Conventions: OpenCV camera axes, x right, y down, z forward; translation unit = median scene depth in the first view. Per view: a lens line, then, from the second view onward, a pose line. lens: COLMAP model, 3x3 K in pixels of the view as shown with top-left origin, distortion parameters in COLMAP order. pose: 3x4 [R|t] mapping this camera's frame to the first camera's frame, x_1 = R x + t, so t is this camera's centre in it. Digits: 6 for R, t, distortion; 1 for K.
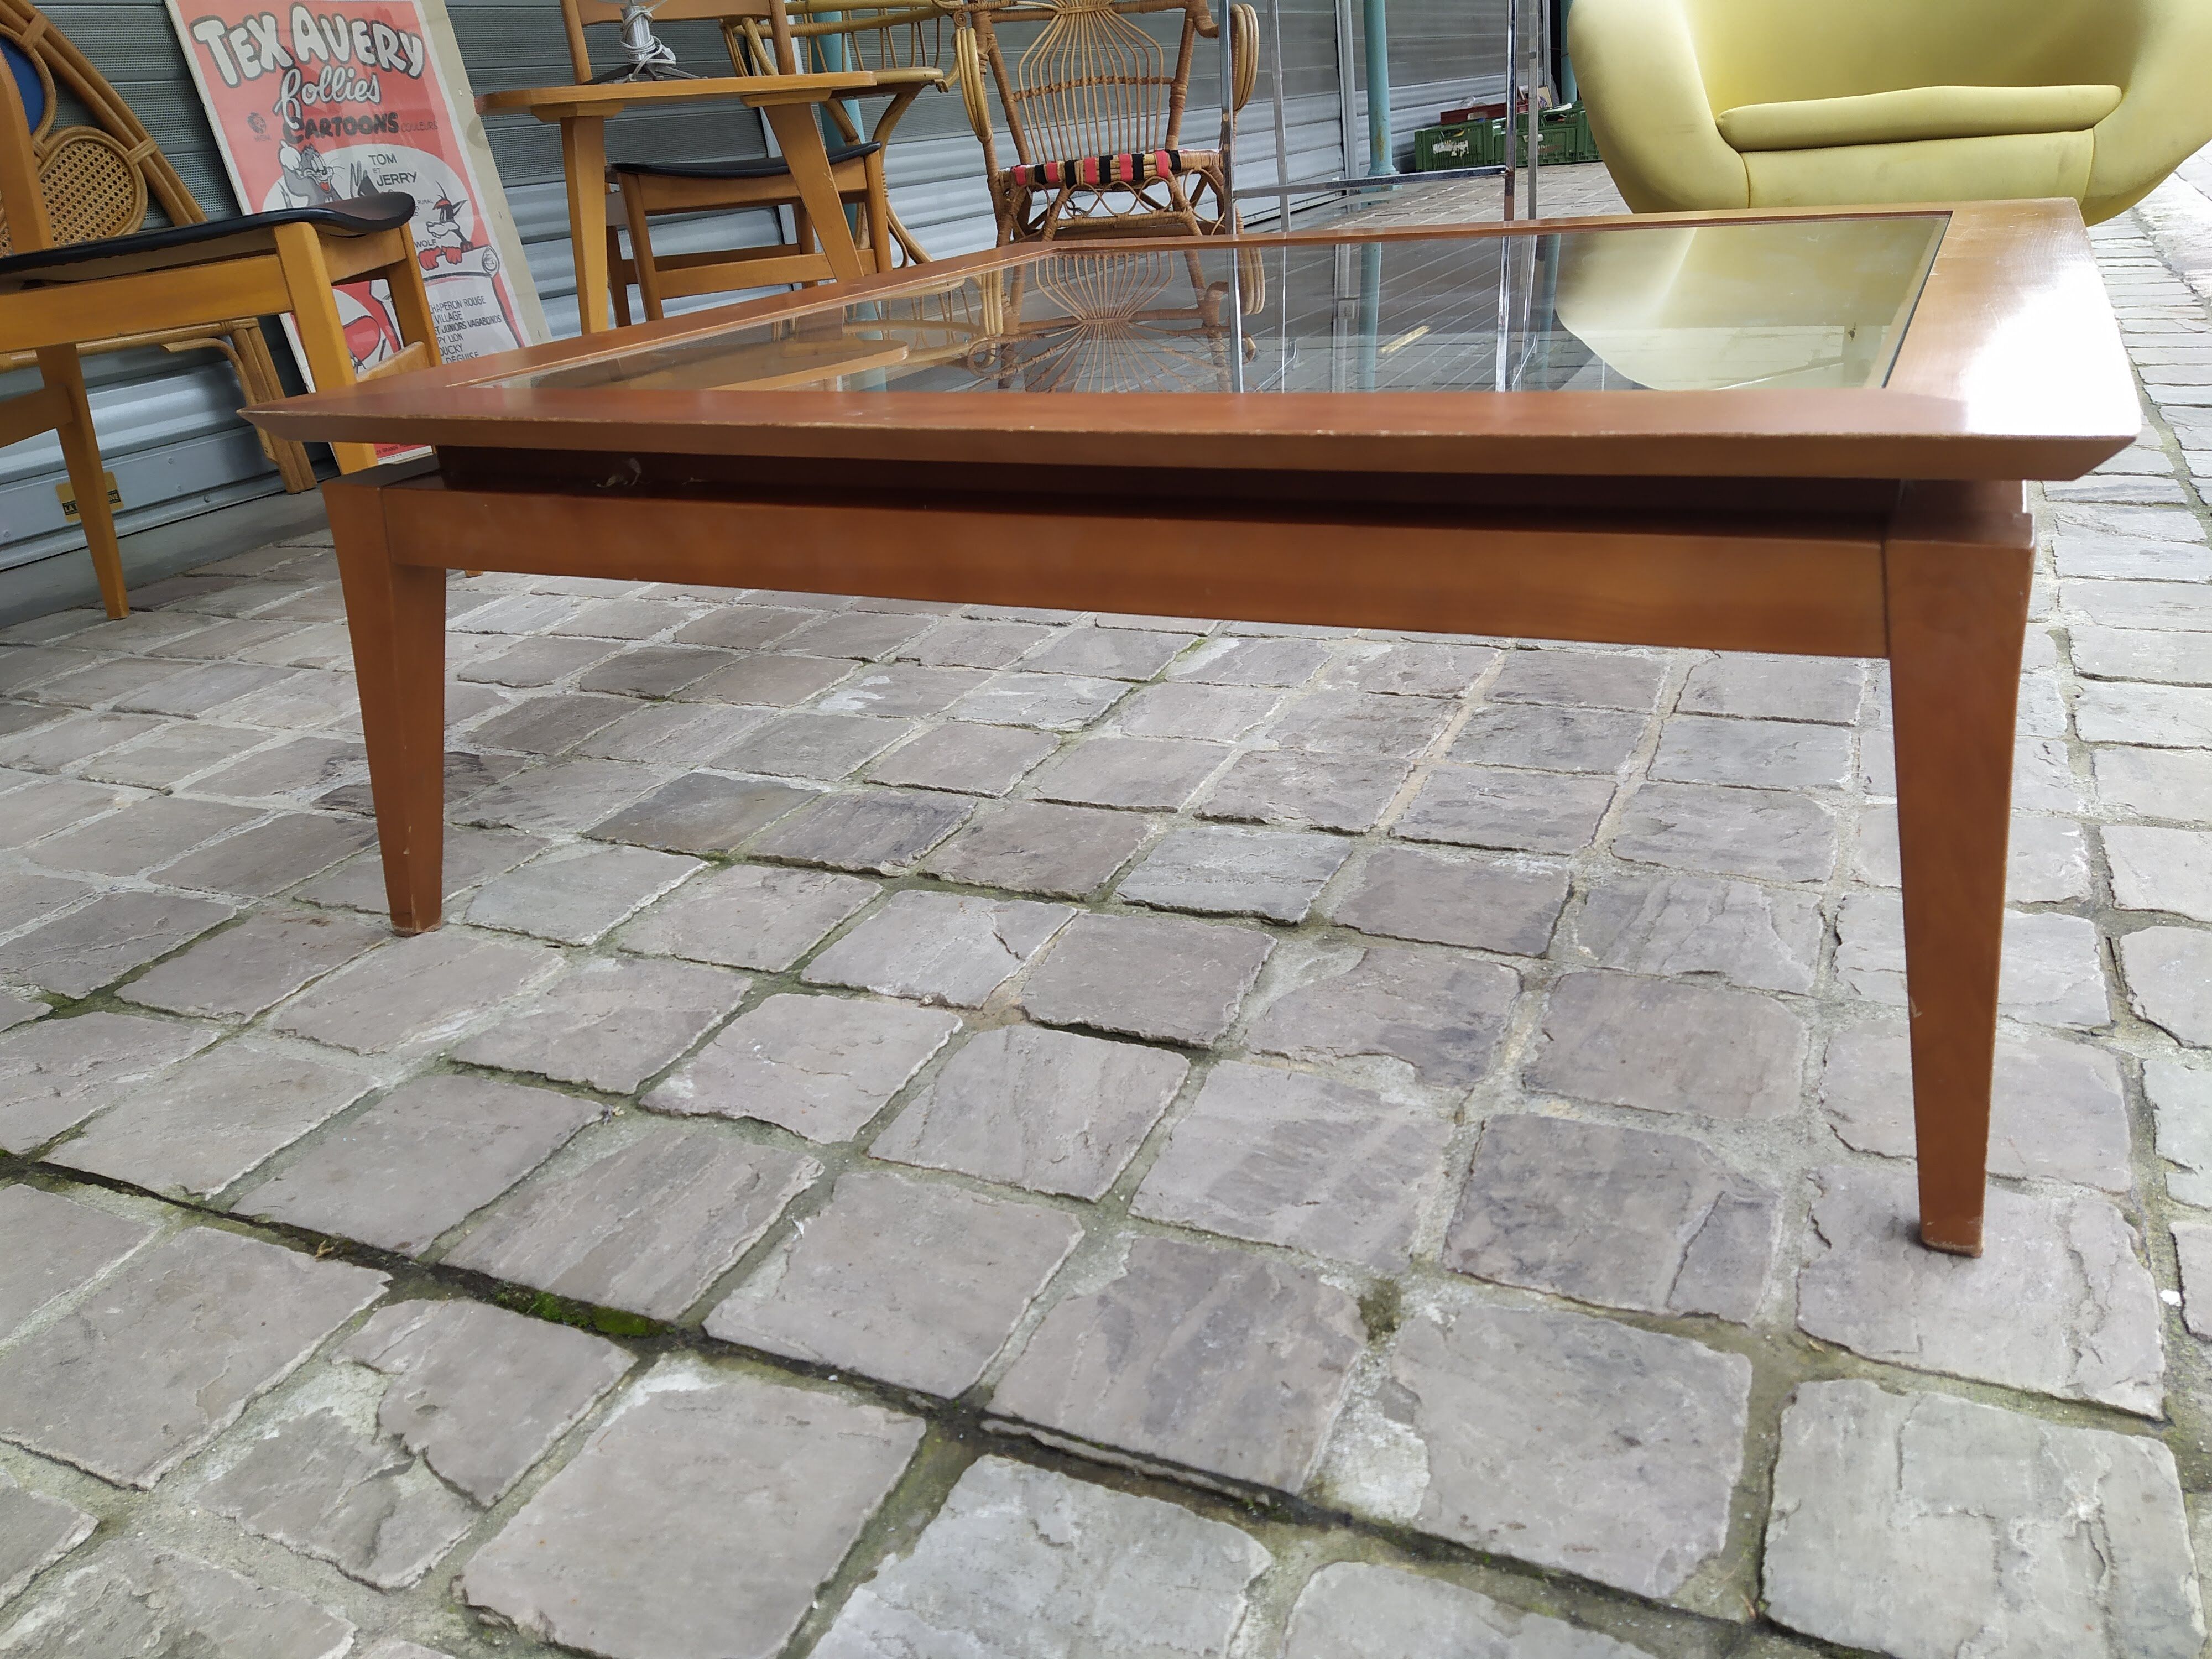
lens RADIAL K [[1645.6, 0, 1096.3], [0, 1645.6, 832.8], [0, 0, 1]] dist [0.107915, -0.145091]
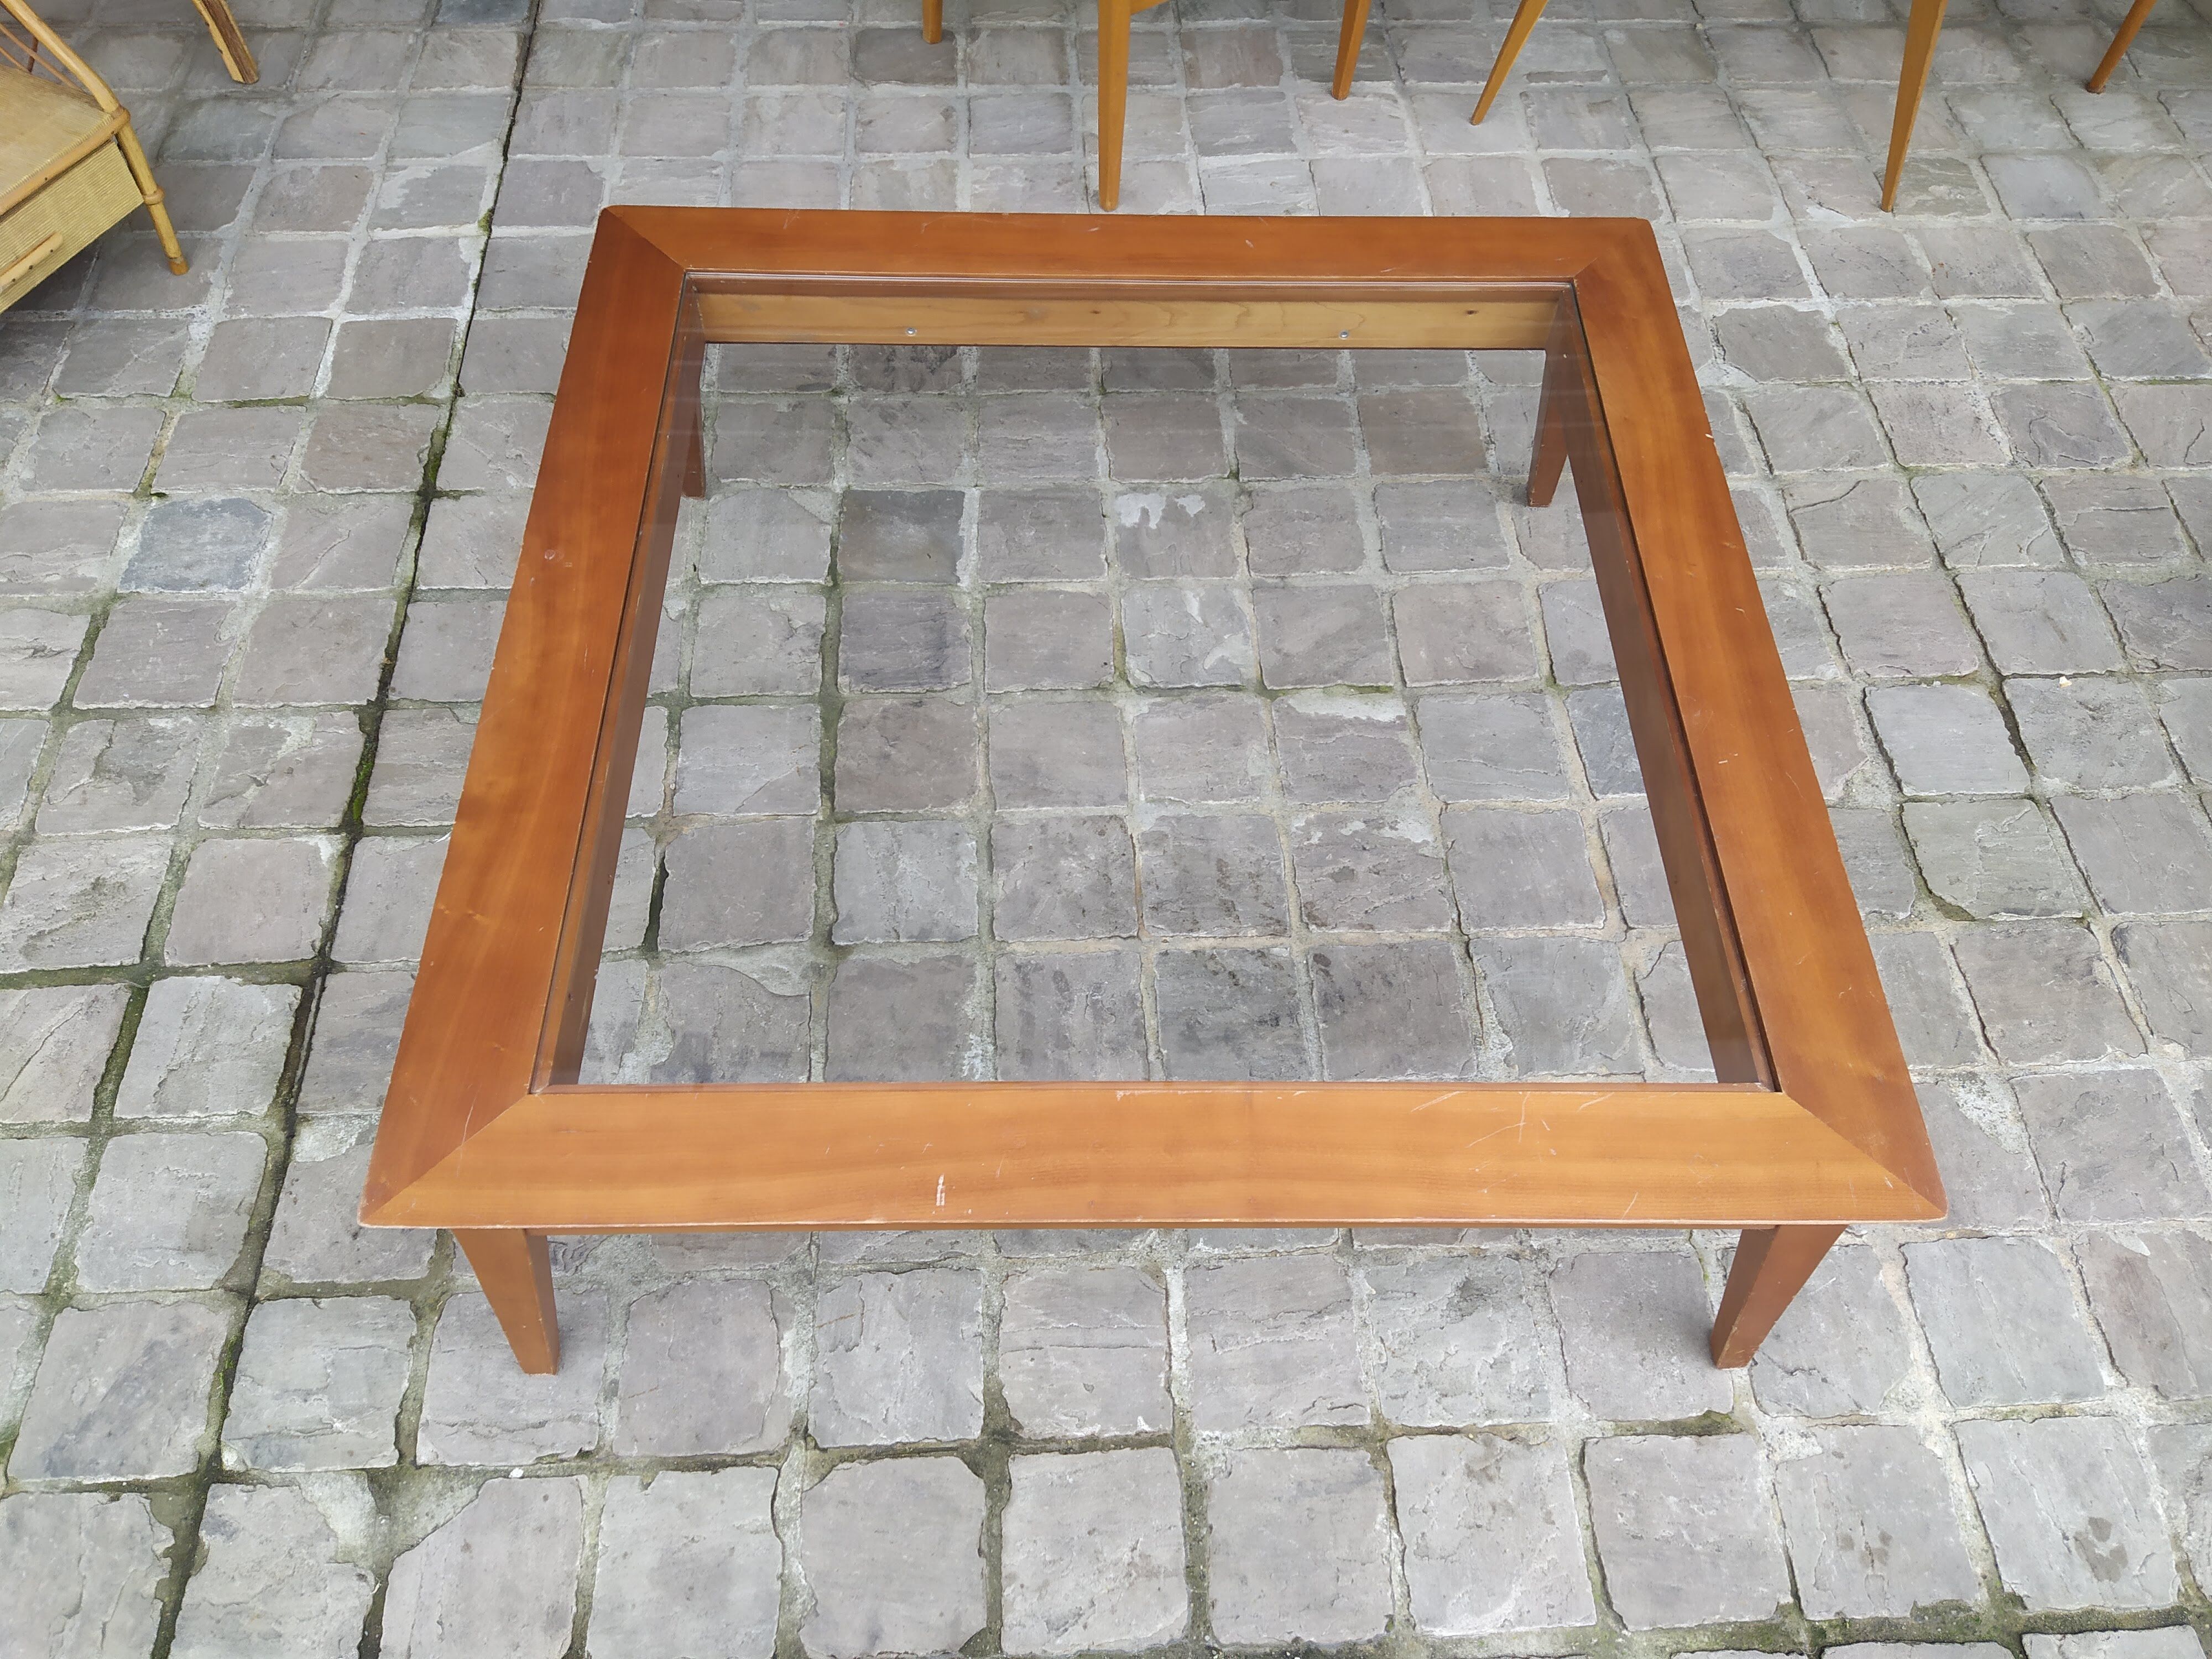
lens RADIAL K [[1633.0, 0, 1098.5], [0, 1633.0, 827.0], [0, 0, 1]] dist [0.111098, -0.166049]
pose [[0.457587, 0.787944, -0.412018, 0.827523], [-0.410009, 0.598153, 0.688553, -1.220558], [0.788991, -0.146142, 0.596772, 0.382127]]
